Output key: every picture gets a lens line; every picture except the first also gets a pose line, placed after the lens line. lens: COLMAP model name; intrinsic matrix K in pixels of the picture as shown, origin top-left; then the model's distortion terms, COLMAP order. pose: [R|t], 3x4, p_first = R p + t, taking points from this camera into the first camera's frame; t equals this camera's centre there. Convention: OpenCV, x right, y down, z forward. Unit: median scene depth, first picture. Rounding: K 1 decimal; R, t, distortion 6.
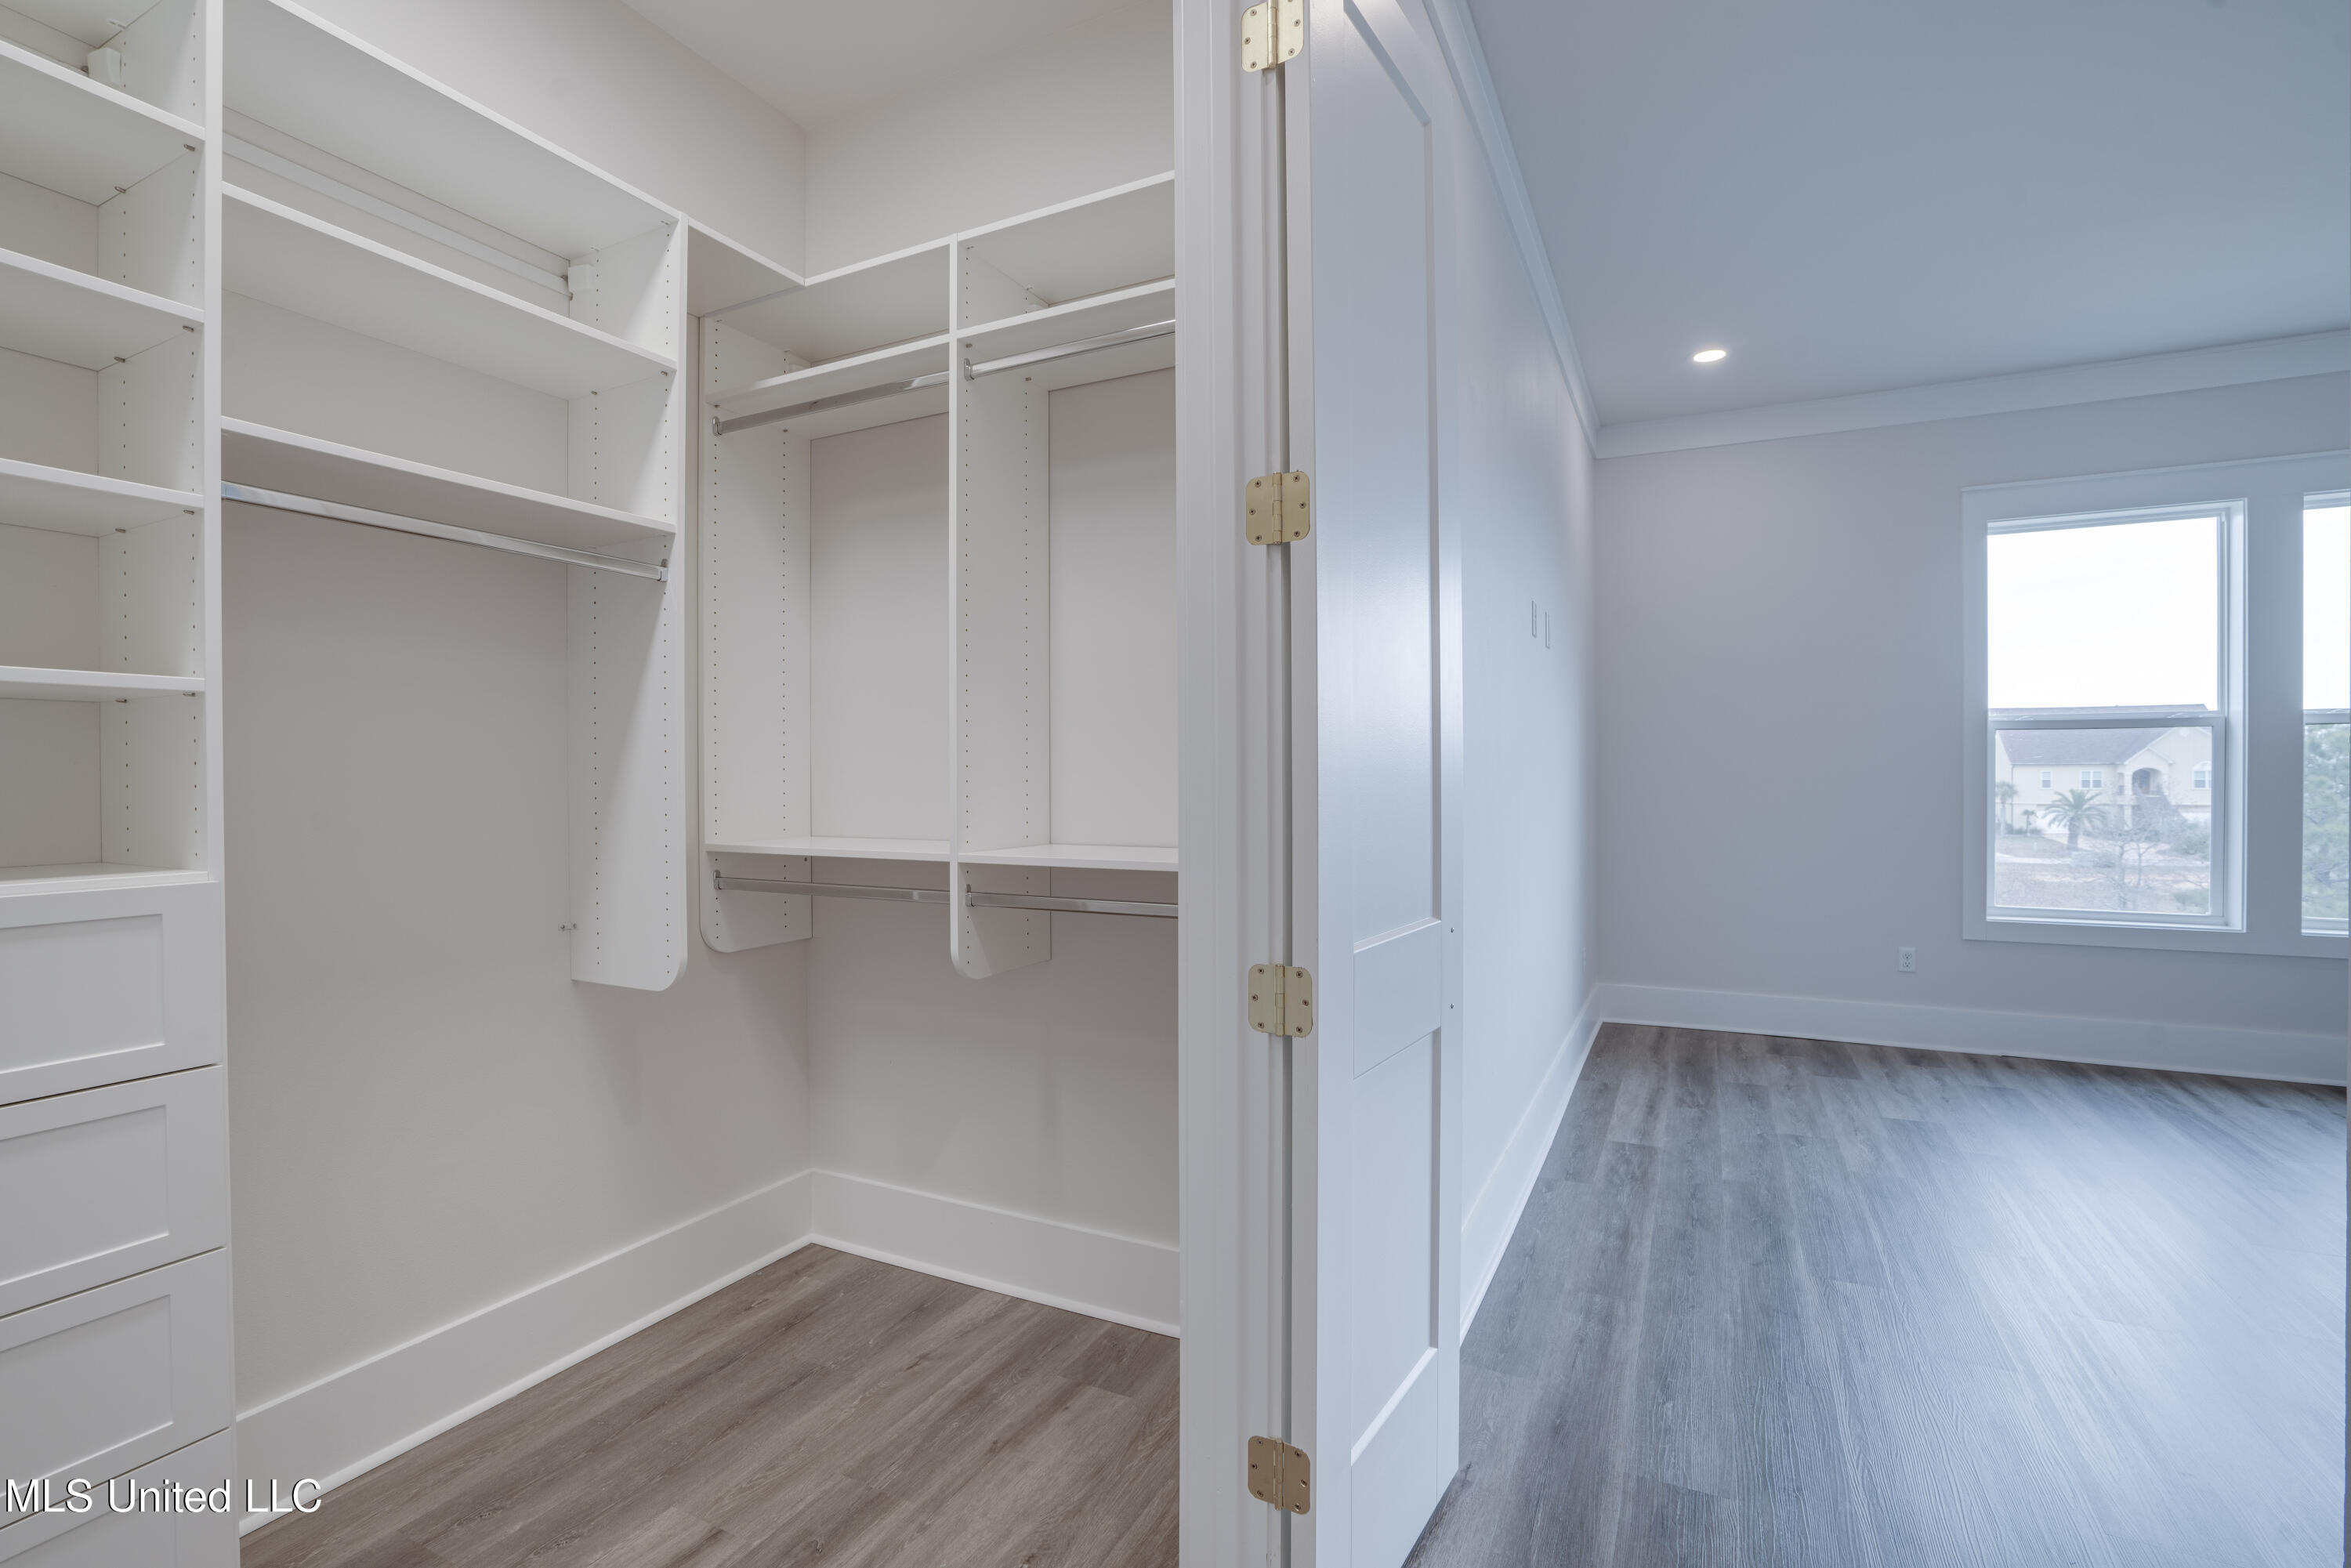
lens RADIAL K [[1083.6, 0, 1165.7], [0, 1083.6, 813.4], [0, 0, 1]] dist [-0.050800, 0.016481]
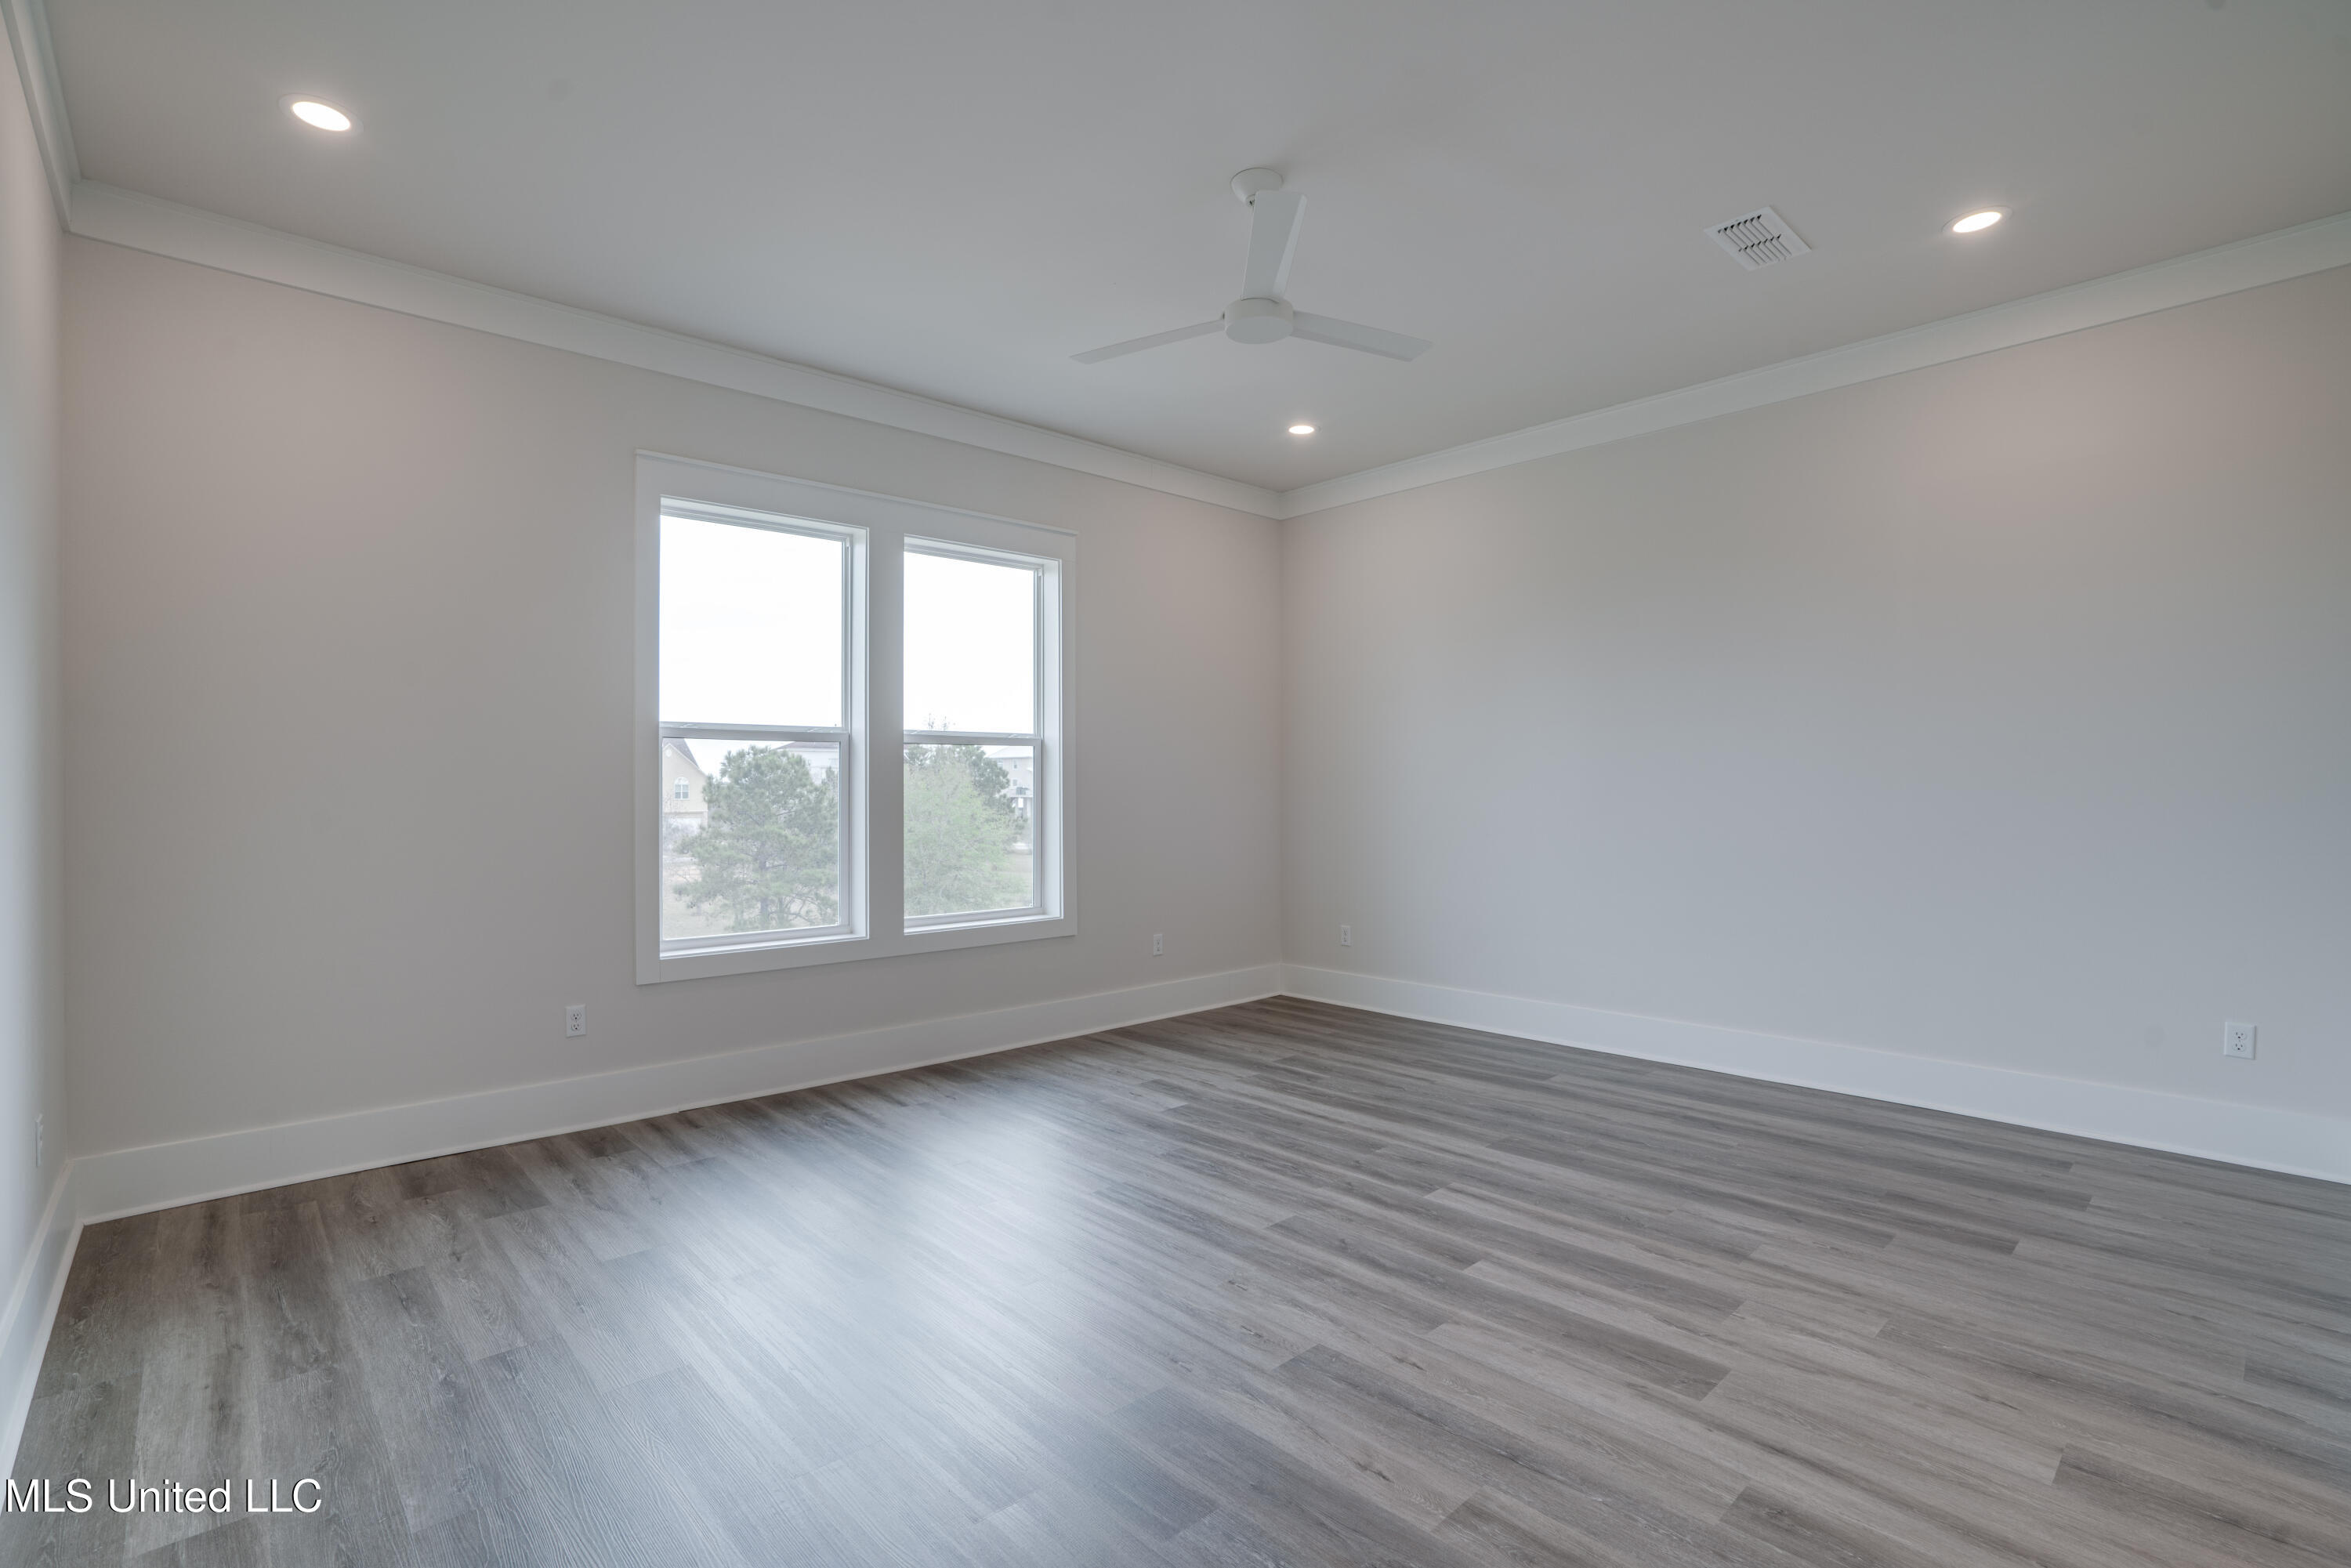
lens RADIAL K [[1083.6, 0, 1152.2], [0, 1083.6, 775.0], [0, 0, 1]] dist [-0.050800, 0.016481]
pose [[0.365909, 0.015261, 0.930526, 0.124646], [0.037979, 0.998788, -0.031315, -0.005895], [-0.929875, 0.046799, 0.364886, 0.337530]]
